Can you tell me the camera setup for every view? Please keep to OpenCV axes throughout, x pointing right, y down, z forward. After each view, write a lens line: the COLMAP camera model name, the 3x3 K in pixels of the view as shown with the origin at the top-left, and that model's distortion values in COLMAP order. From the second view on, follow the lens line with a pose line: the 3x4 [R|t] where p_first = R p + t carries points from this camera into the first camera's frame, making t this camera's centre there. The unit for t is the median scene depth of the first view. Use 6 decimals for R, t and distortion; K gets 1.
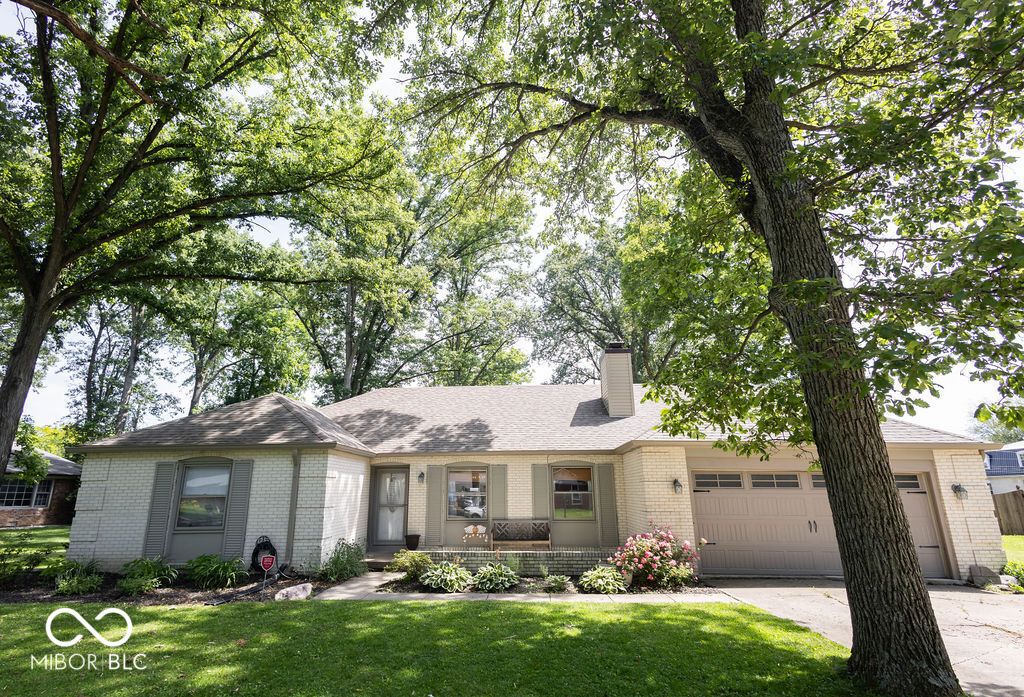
lens RADIAL K [[506.6, 0, 487.5], [0, 506.6, 360.9], [0, 0, 1]] dist [0.002890, 0.000270]
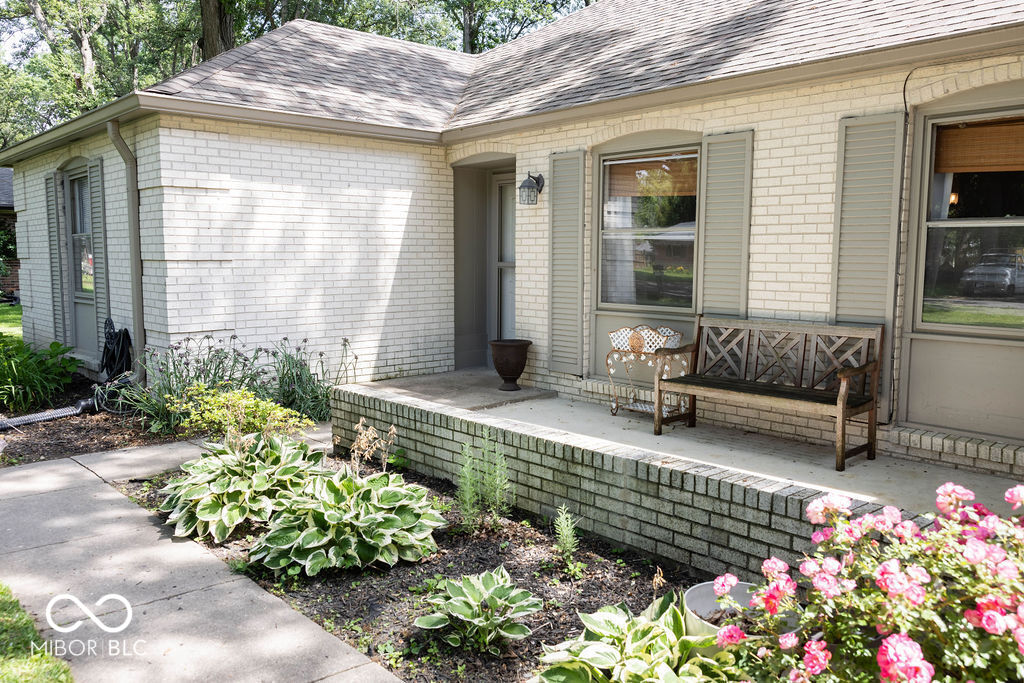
lens RADIAL K [[824.6, 0, 511.7], [0, 824.6, 335.5], [0, 0, 1]] dist [0.004536, -0.001125]
pose [[0.716082, 0.078785, -0.693556, 0.272768], [0.167618, 0.945128, 0.280424, 0.167651], [0.677592, -0.317059, 0.663583, 0.591074]]
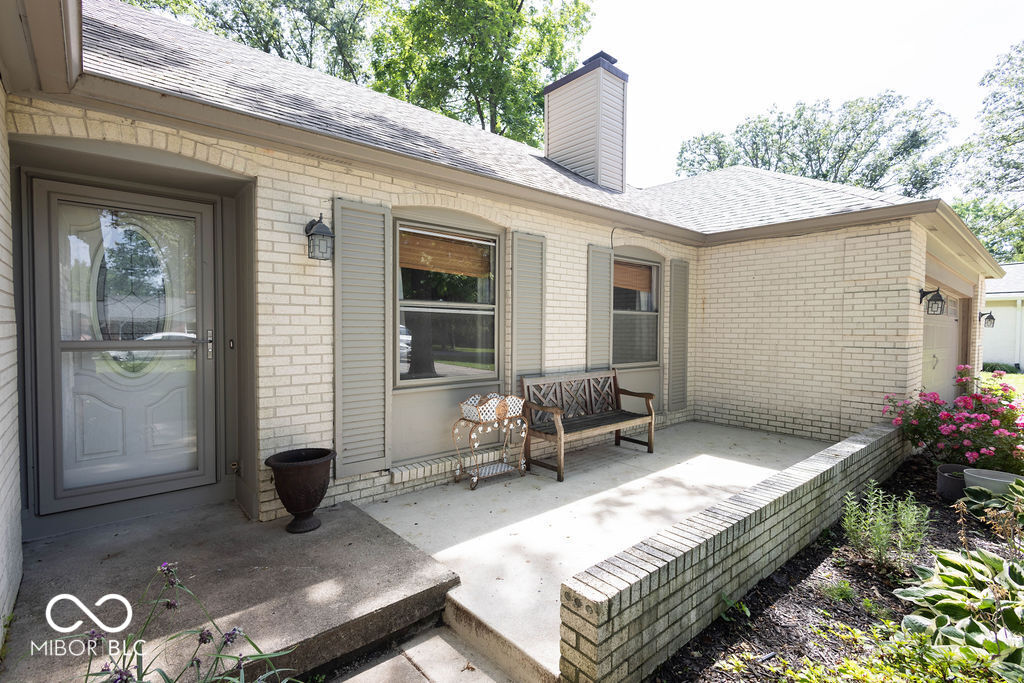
lens RADIAL K [[481.1, 0, 519.2], [0, 481.1, 342.5], [0, 0, 1]] dist [0.004806, 0.000425]
pose [[0.700383, -0.011943, 0.713667, -0.240492], [-0.189253, 0.960966, 0.201812, 0.218413], [-0.688220, -0.276410, 0.670784, 0.771269]]
